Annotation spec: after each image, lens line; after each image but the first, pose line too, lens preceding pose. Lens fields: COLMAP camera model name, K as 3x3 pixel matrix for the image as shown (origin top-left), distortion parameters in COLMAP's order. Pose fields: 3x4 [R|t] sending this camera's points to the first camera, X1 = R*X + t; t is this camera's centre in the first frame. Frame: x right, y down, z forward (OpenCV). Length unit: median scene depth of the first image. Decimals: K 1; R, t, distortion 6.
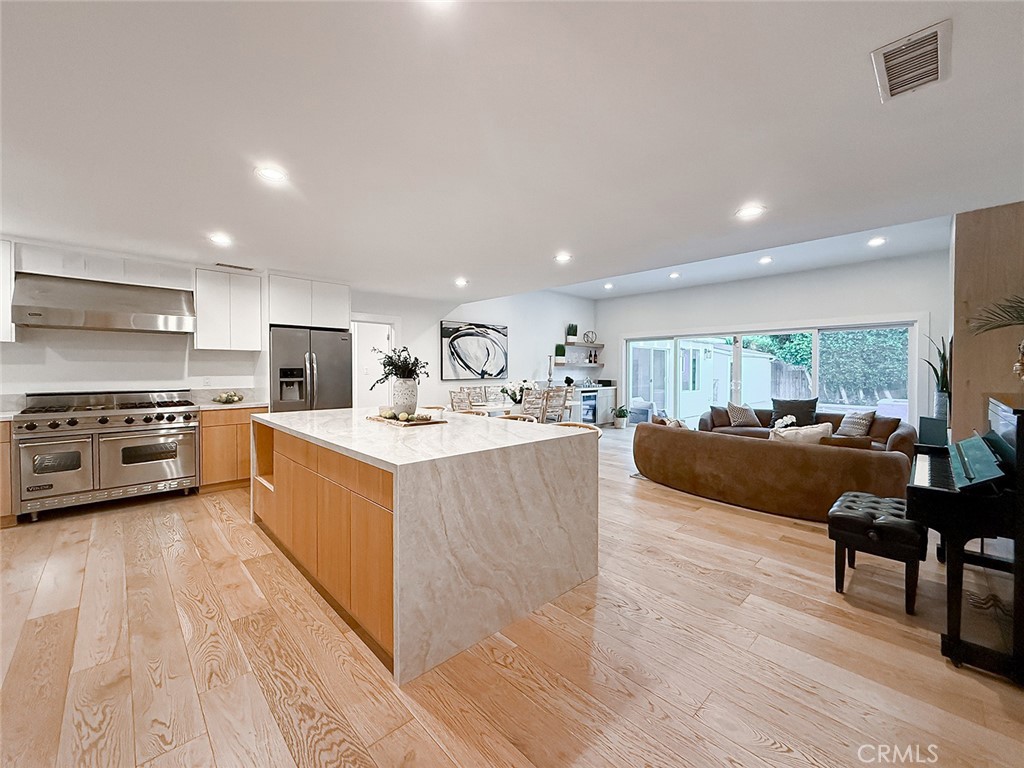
lens RADIAL K [[413.9, 0, 509.7], [0, 413.9, 376.7], [0, 0, 1]] dist [0.000372, 0.000092]
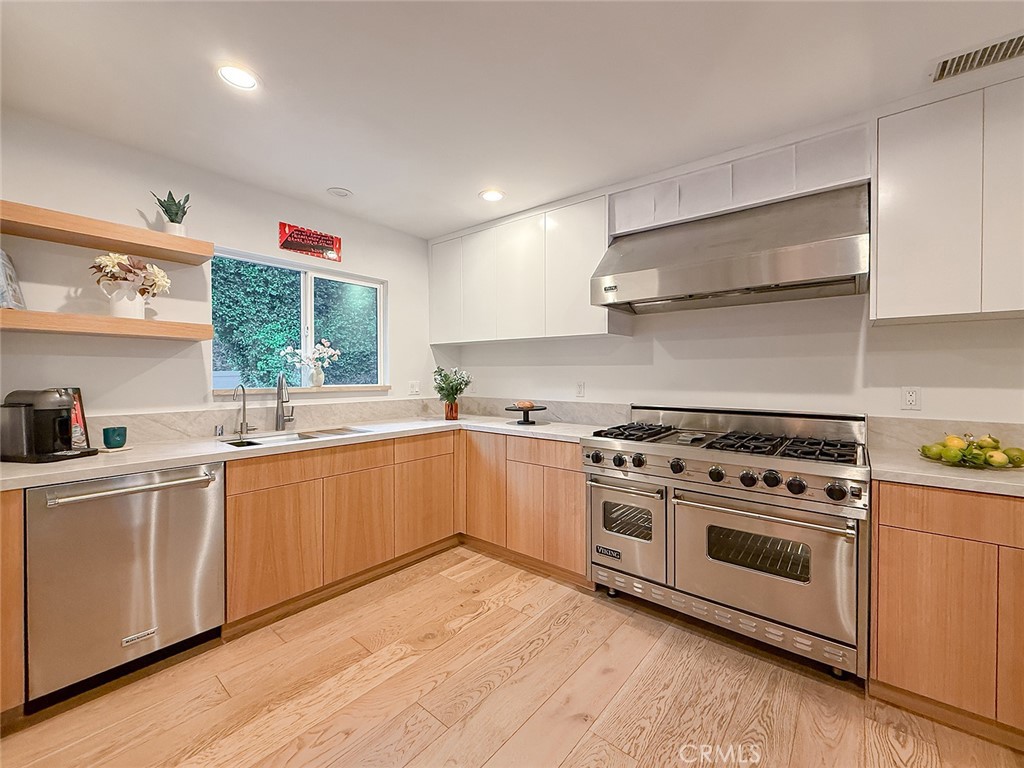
lens RADIAL K [[413.9, 0, 509.7], [0, 413.9, 376.7], [0, 0, 1]] dist [0.000372, 0.000092]
pose [[0.108536, 0.007440, -0.994065, -0.435451], [-0.017124, 0.999838, 0.005614, -0.008729], [0.993945, 0.016413, 0.108645, 0.667184]]
